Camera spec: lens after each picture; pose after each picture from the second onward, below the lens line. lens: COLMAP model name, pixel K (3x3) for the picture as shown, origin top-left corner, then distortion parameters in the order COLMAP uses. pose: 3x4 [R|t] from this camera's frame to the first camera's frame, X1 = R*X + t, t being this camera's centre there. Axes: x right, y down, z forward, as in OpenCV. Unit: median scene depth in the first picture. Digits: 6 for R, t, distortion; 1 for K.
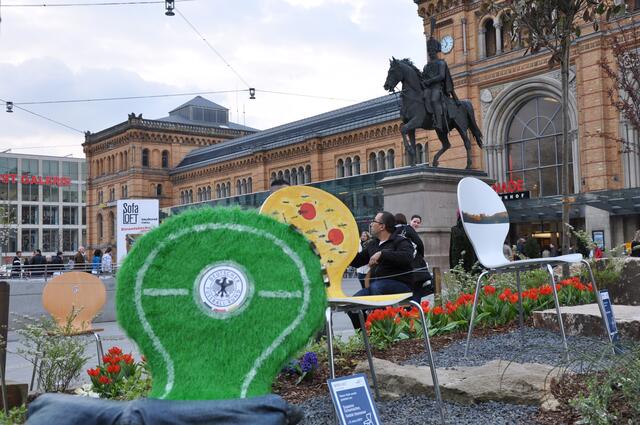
lens RADIAL K [[735.5, 0, 345.3], [0, 735.5, 222.9], [0, 0, 1]] dist [0.087114, 0.000000]
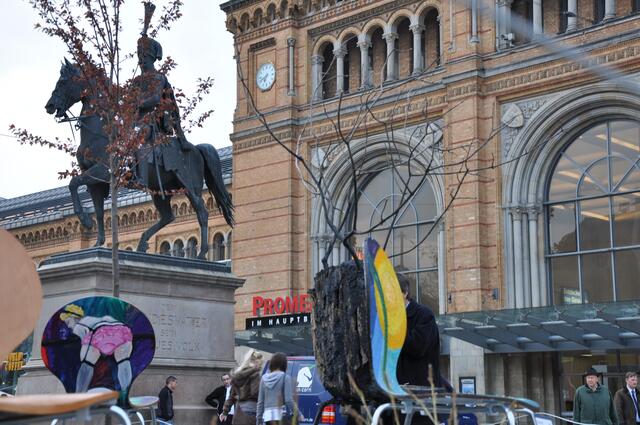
lens RADIAL K [[1090.5, 0, 352.0], [0, 1090.5, 226.5], [0, 0, 1]] dist [0.351896, 0.000000]
pose [[0.990840, 0.054676, 0.123474, 0.123058], [-0.039215, 0.991463, -0.124351, 0.004020], [-0.129219, 0.118370, 0.984526, 0.082443]]
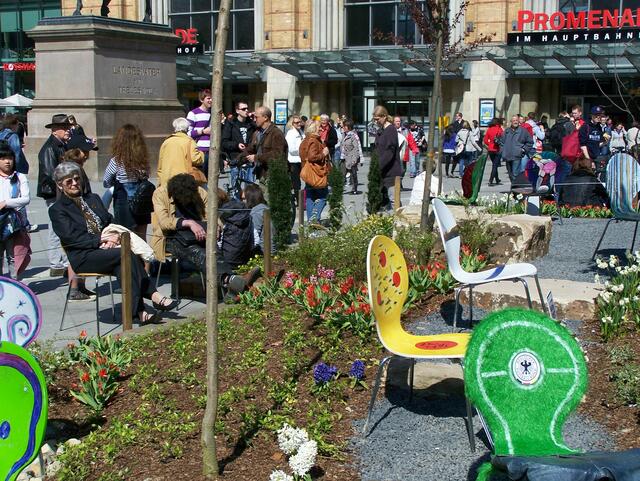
lens RADIAL K [[1002.2, 0, 323.1], [0, 1002.2, 243.1], [0, 0, 1]] dist [0.021612, 0.000000]
pose [[0.915564, -0.022352, 0.401551, -0.060074], [-0.049713, 0.984507, 0.168152, -0.021337], [-0.399089, -0.173917, 0.900267, -0.026946]]
